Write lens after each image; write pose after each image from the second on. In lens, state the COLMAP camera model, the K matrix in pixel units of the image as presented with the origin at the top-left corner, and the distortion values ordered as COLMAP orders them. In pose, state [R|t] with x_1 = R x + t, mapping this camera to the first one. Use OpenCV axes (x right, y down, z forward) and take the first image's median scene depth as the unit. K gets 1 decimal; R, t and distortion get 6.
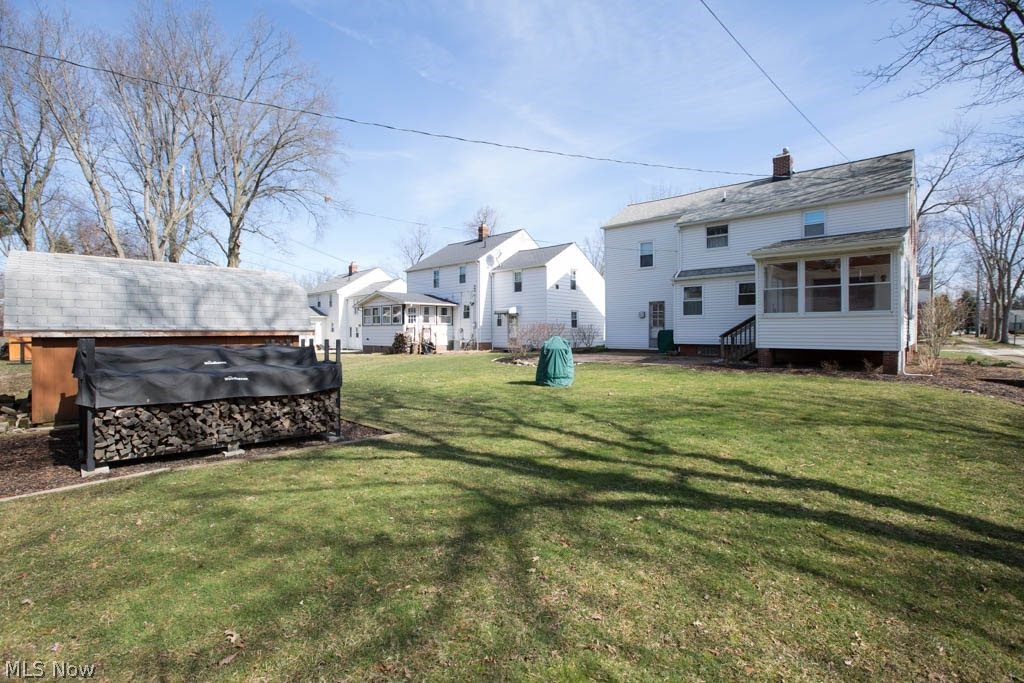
lens RADIAL K [[481.5, 0, 514.1], [0, 481.5, 336.5], [0, 0, 1]] dist [-0.028675, 0.008332]
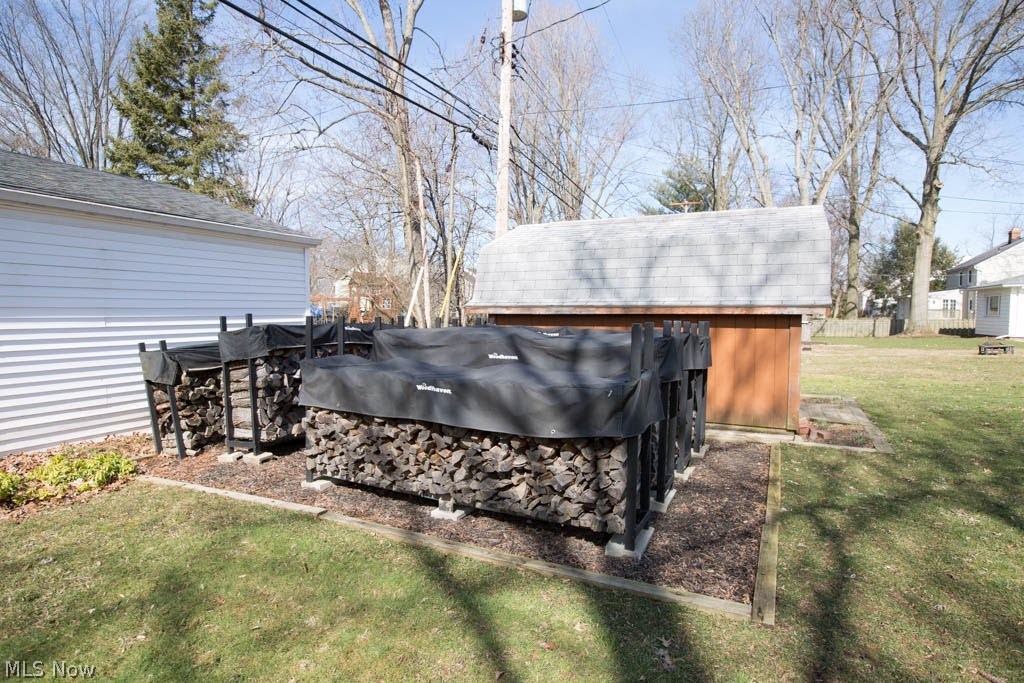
lens RADIAL K [[554.4, 0, 515.2], [0, 554.4, 346.8], [0, 0, 1]] dist [-0.002587, 0.000998]
pose [[0.329341, 0.065563, -0.941932, 0.044501], [-0.011980, 0.997796, 0.065263, -0.003673], [0.944135, -0.010209, 0.329400, 0.598235]]
